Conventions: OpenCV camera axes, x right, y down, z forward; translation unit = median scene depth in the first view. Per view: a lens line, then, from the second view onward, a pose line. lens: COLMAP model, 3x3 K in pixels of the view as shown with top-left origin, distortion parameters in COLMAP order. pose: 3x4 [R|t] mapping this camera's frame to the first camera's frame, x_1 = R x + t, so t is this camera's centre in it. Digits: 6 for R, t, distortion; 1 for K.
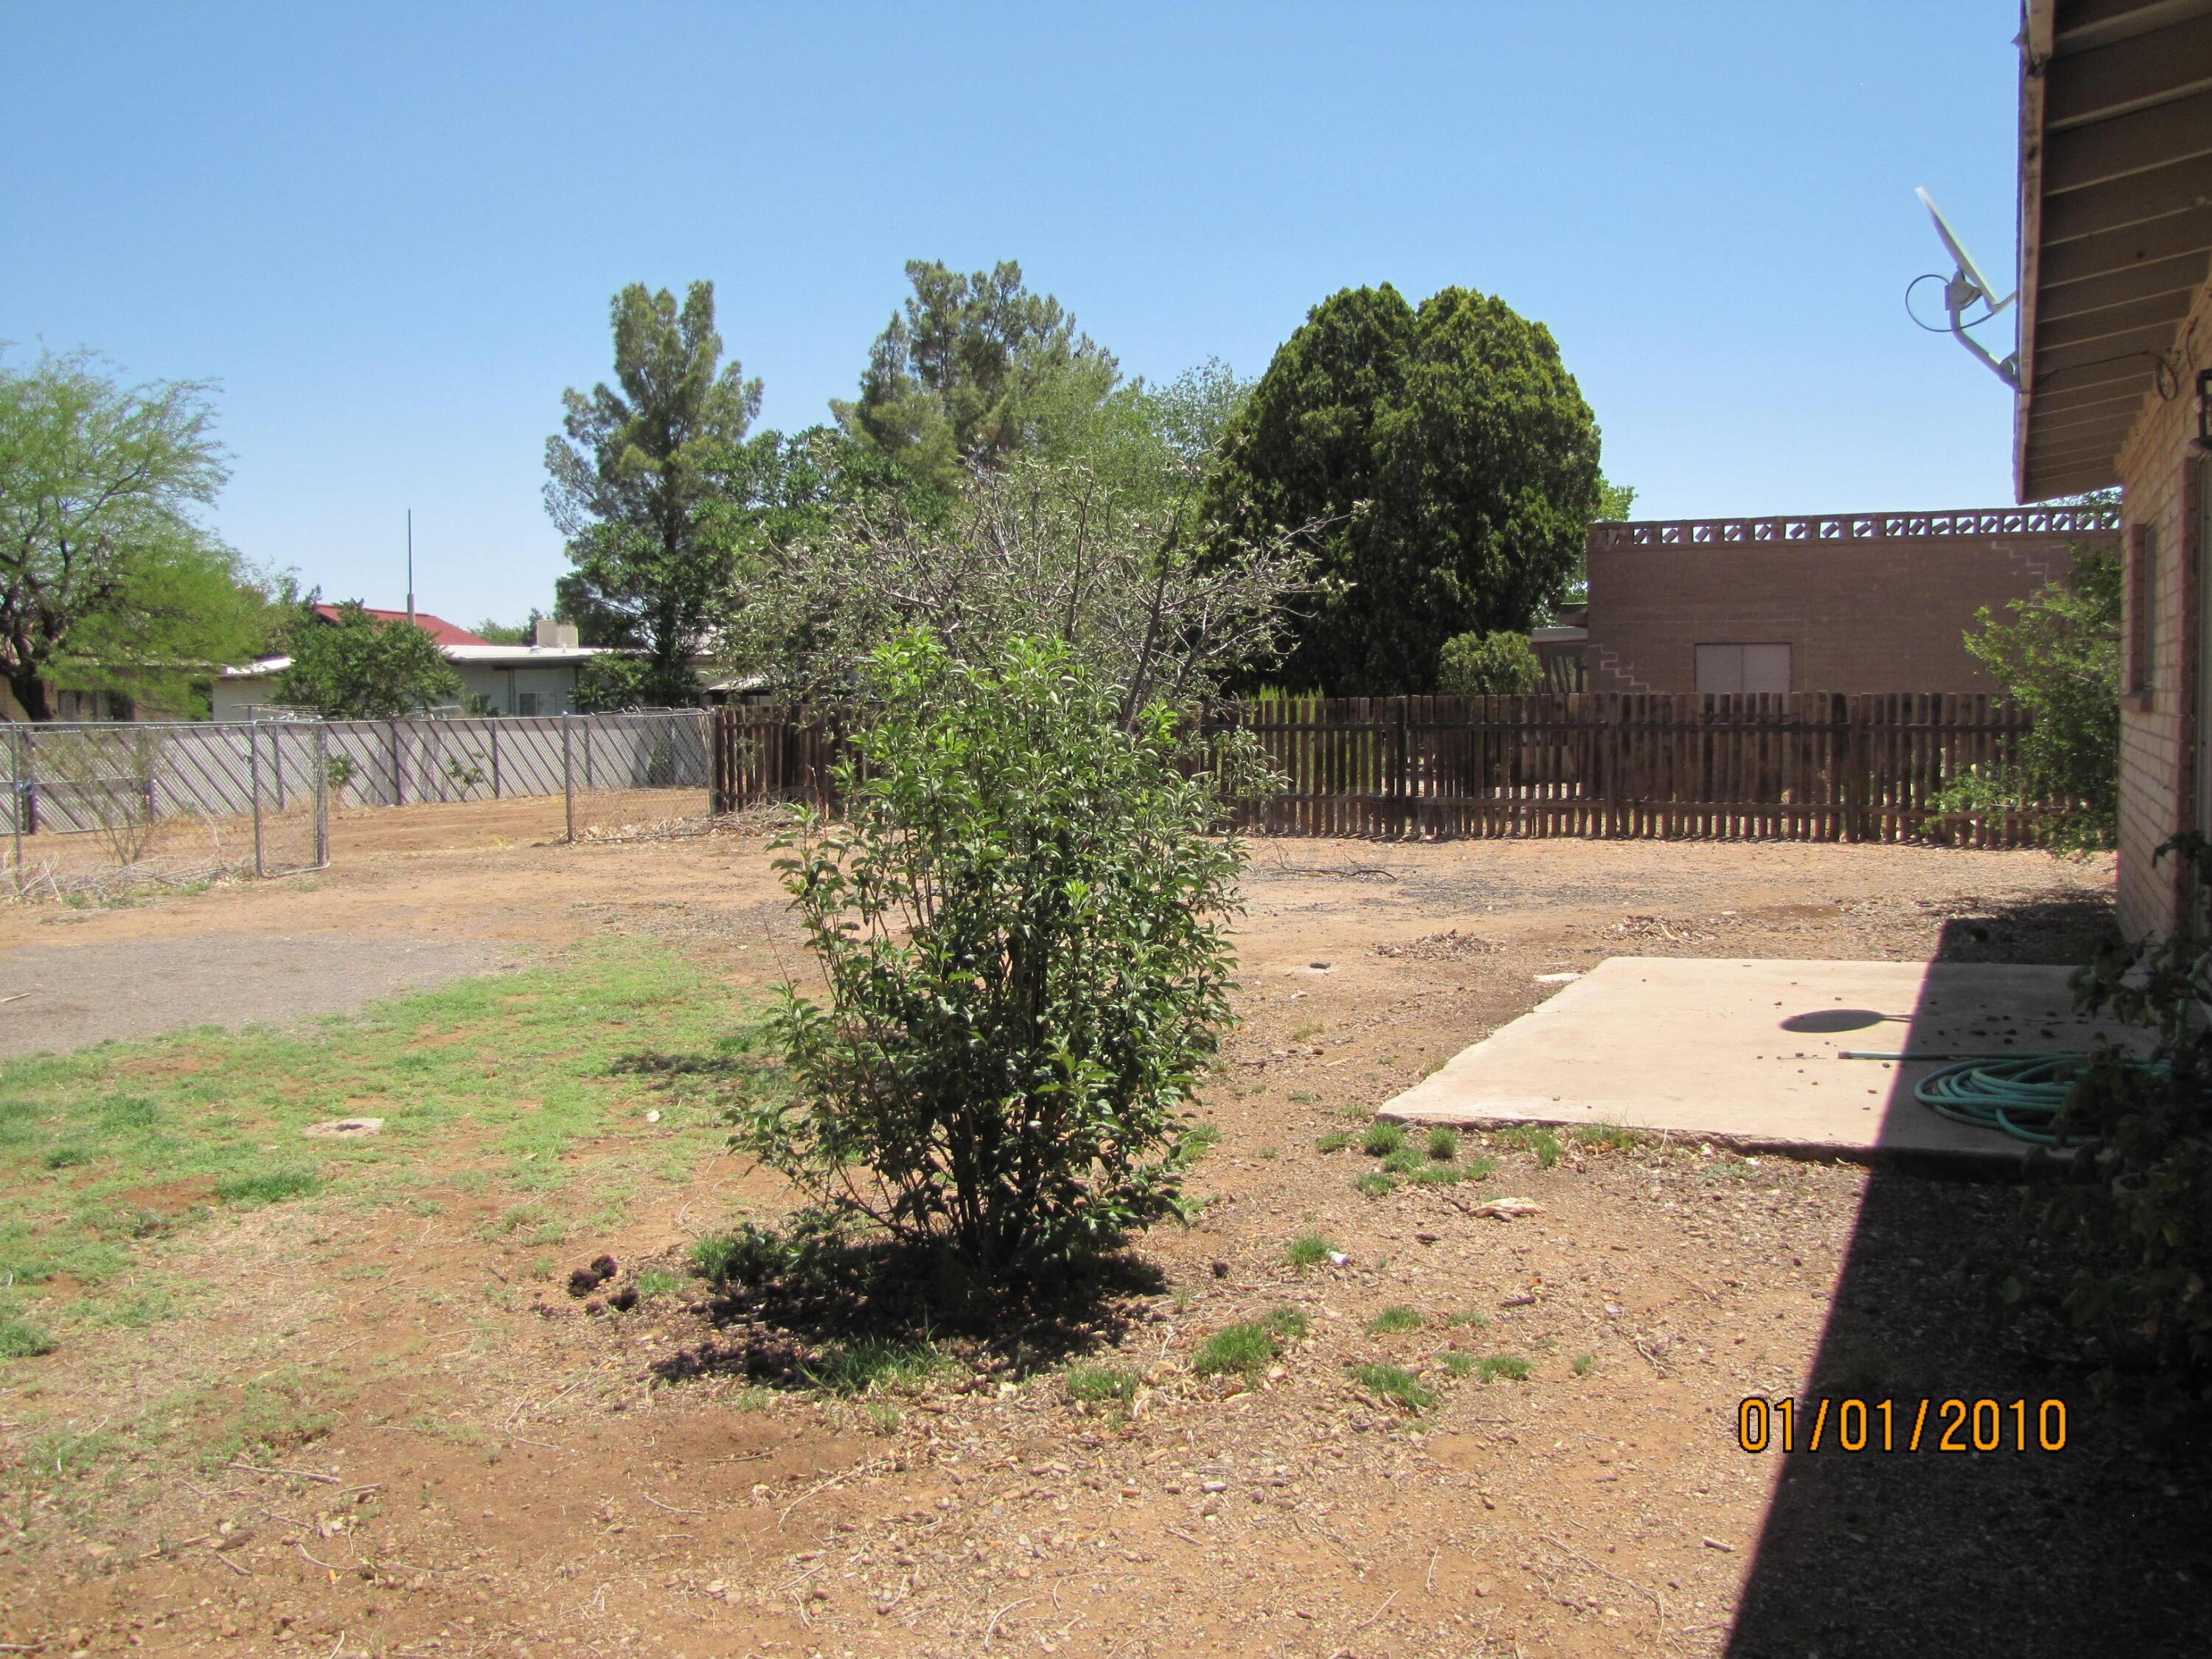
lens RADIAL K [[1877.9, 0, 1100.7], [0, 1877.9, 792.4], [0, 0, 1]] dist [-0.205928, 0.189795]
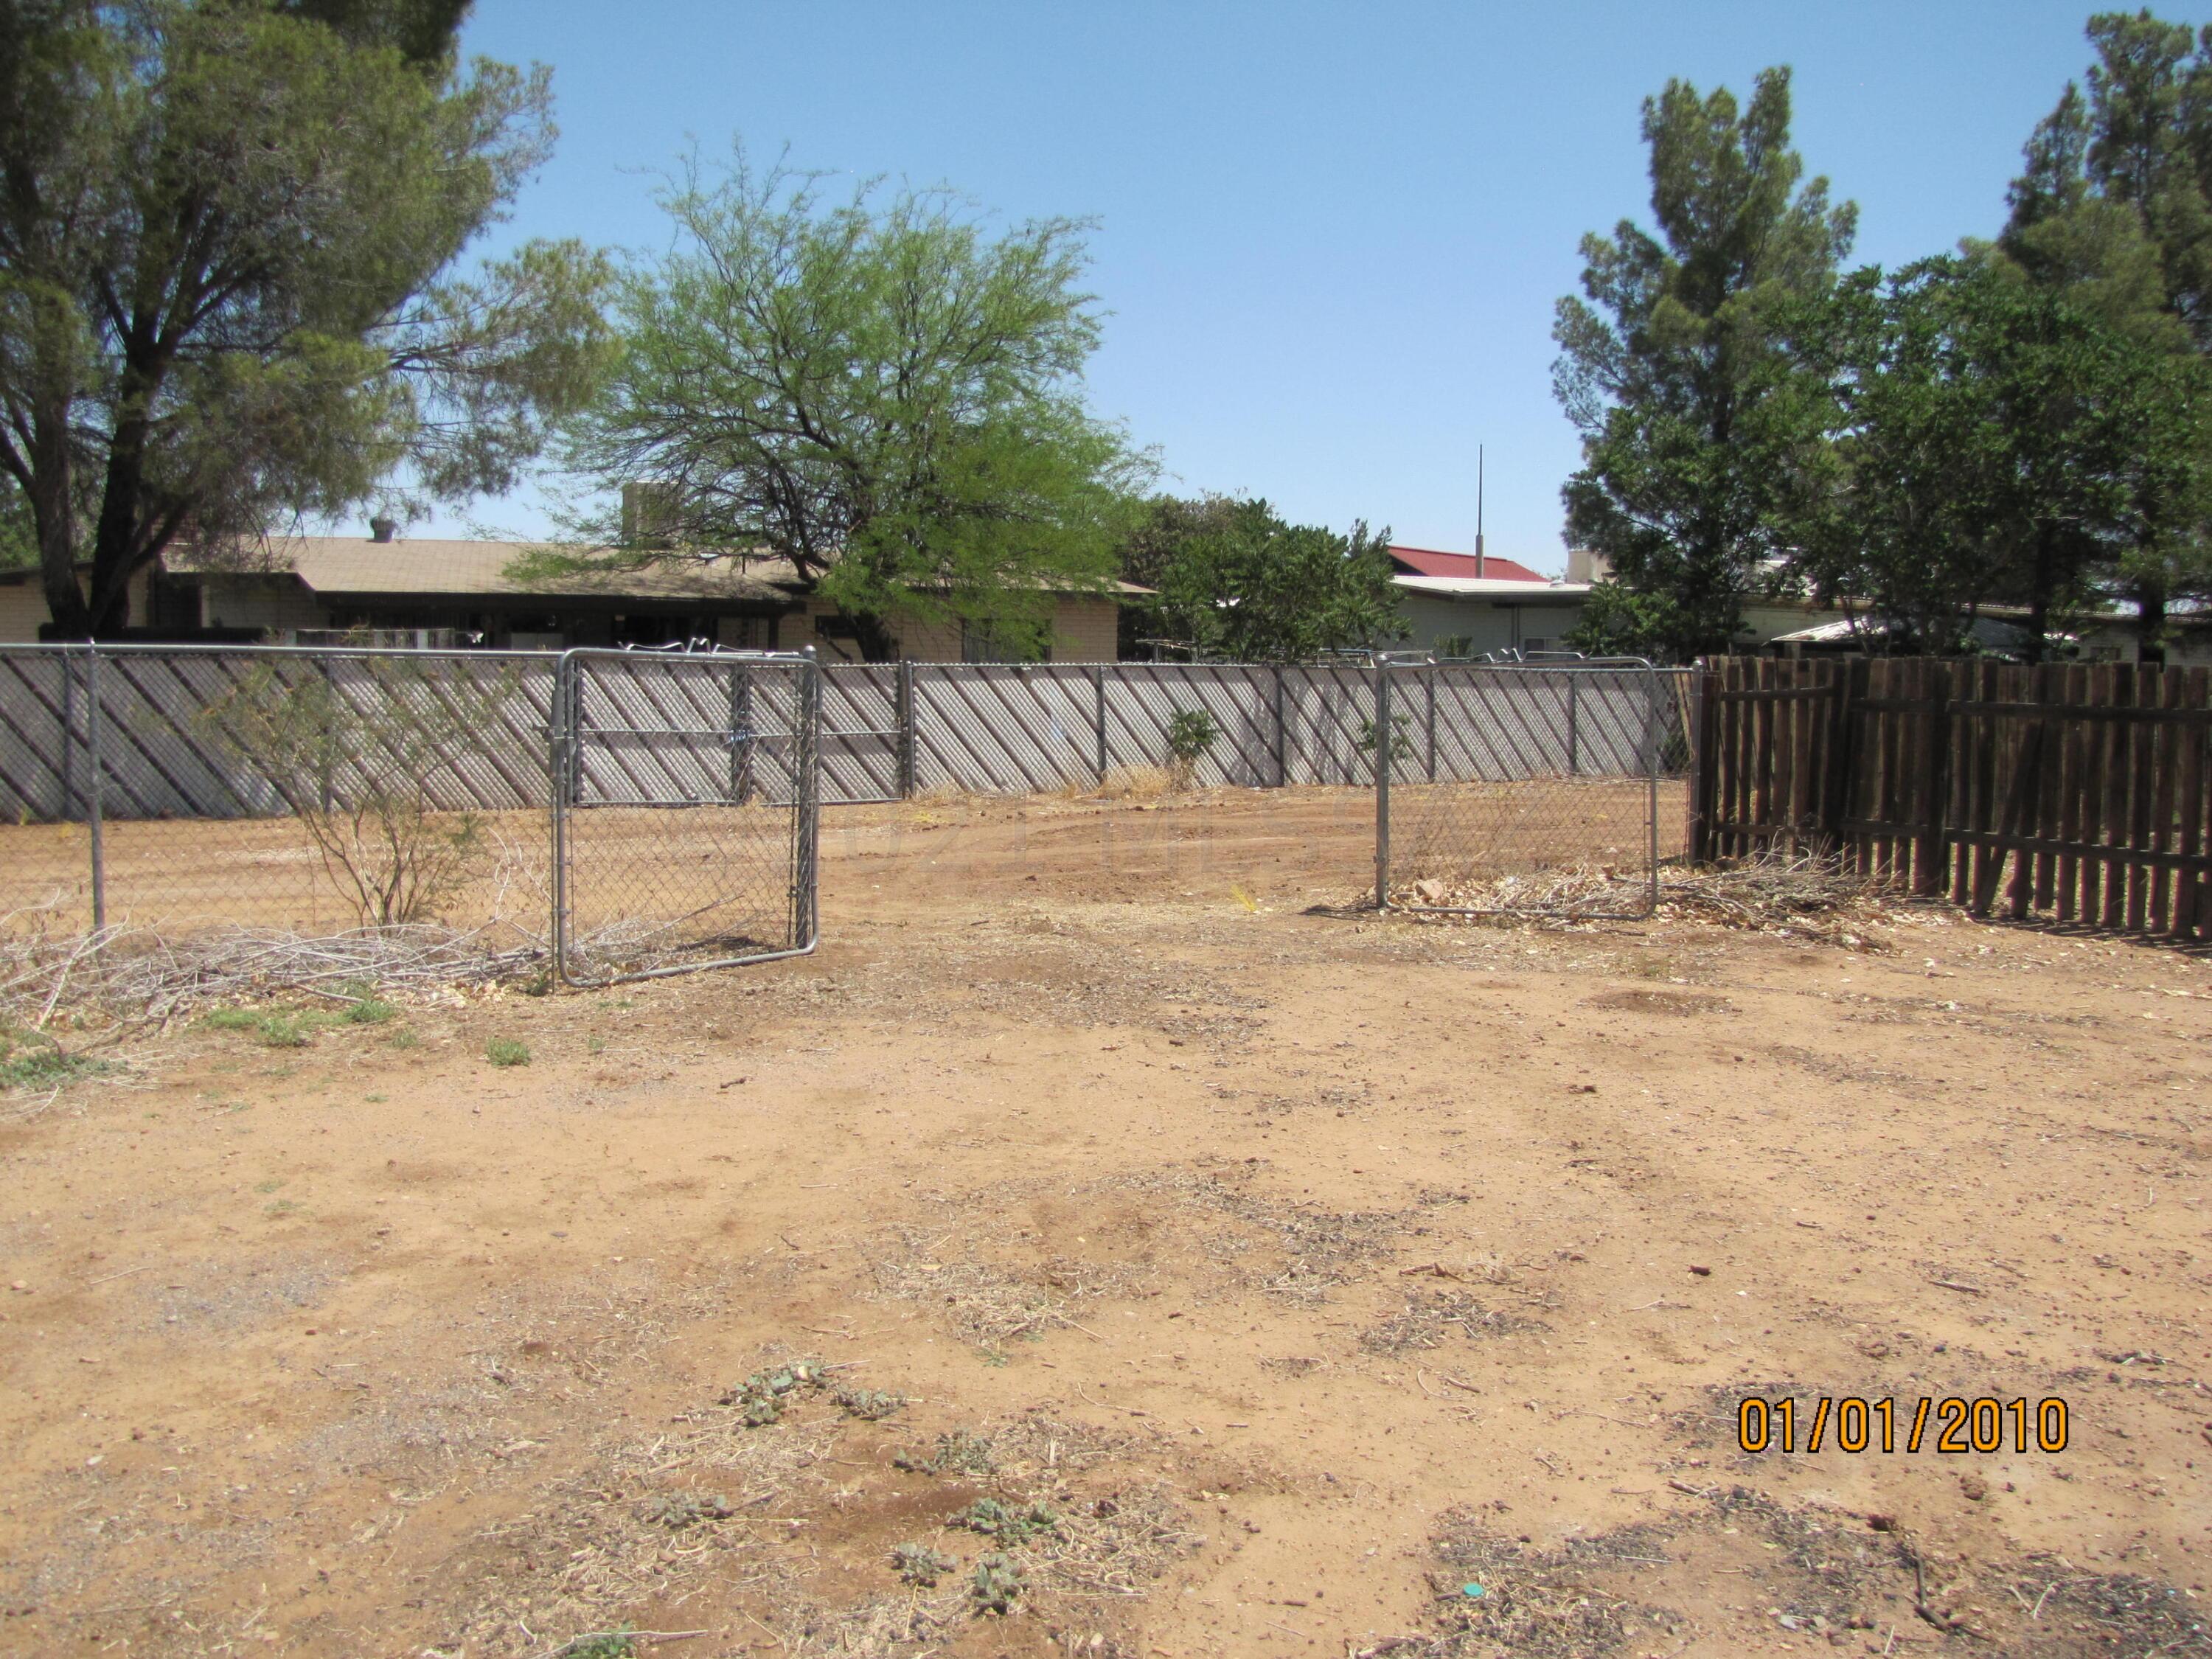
lens RADIAL K [[1845.5, 0, 1106.0], [0, 1845.5, 829.5], [0, 0, 1]] dist [-0.200927, 0.175718]
pose [[0.835221, 0.069611, -0.545491, -0.040933], [-0.047181, 0.997369, 0.055036, -0.009197], [0.547887, -0.020231, 0.836307, 0.284248]]
